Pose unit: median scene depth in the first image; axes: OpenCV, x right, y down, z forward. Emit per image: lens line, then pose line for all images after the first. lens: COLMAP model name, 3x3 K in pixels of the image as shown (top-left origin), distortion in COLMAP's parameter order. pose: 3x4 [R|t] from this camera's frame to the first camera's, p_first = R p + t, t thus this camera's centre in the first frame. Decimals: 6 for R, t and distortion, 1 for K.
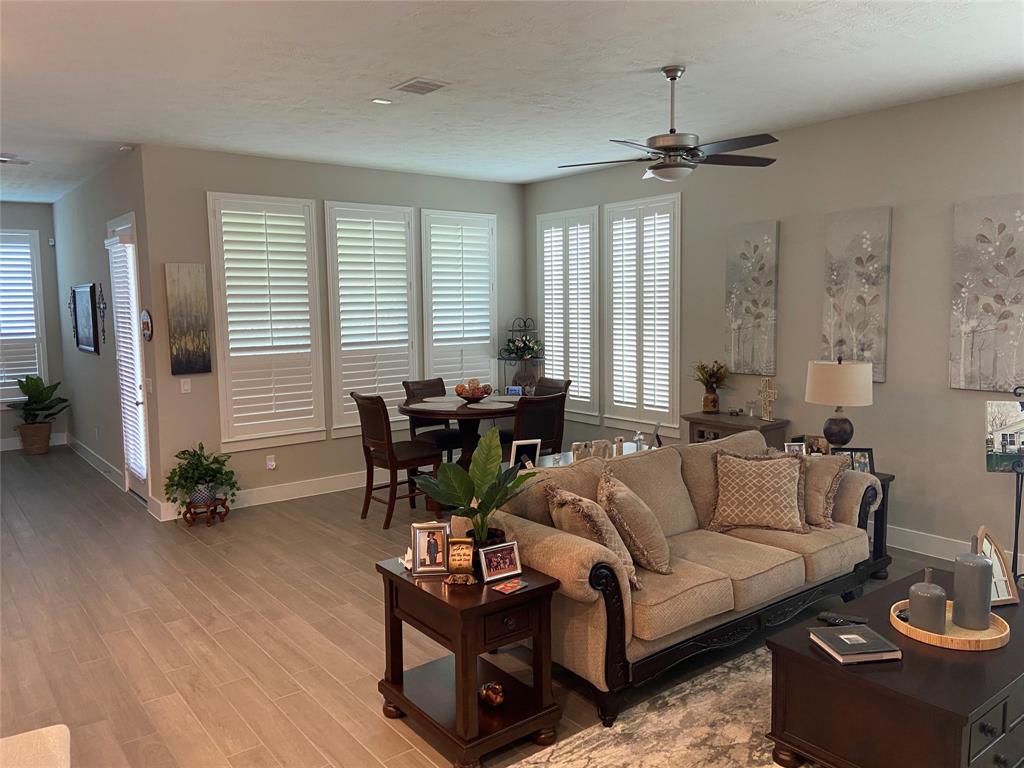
lens RADIAL K [[774.9, 0, 513.2], [0, 774.9, 382.1], [0, 0, 1]] dist [0.072415, -0.074208]
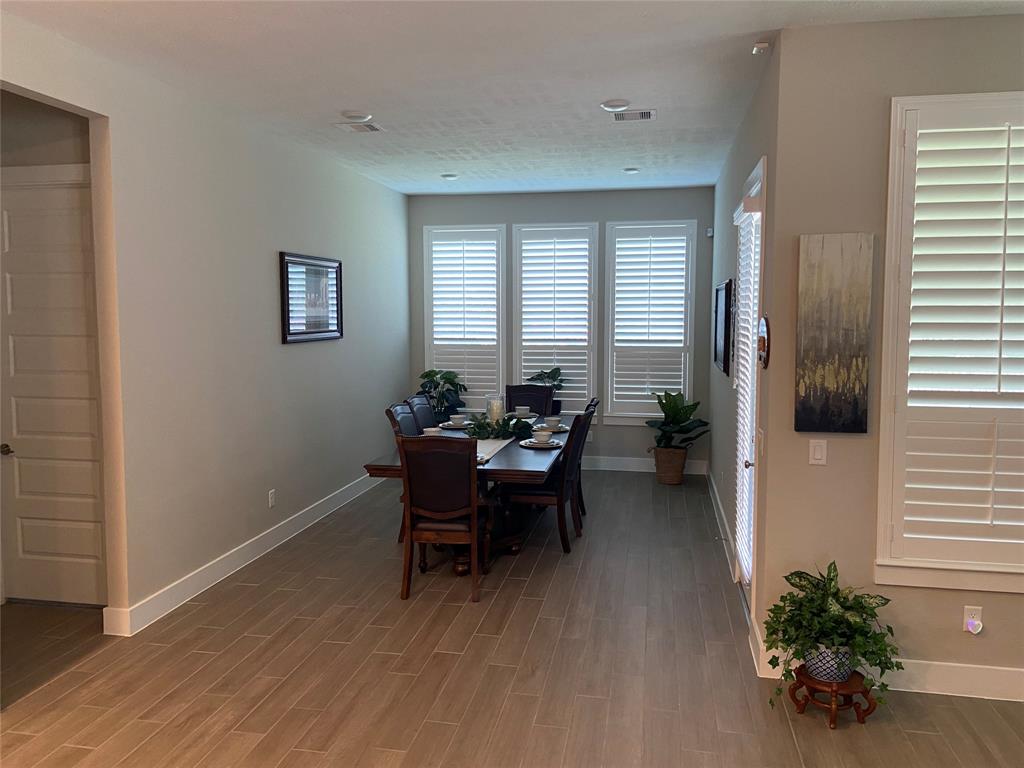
lens RADIAL K [[774.9, 0, 511.4], [0, 774.9, 363.8], [0, 0, 1]] dist [0.072415, -0.074208]
pose [[0.659611, 0.067090, -0.748607, -0.145835], [-0.089396, 0.995941, 0.010487, -0.044330], [0.746272, 0.060005, 0.662931, 0.456220]]
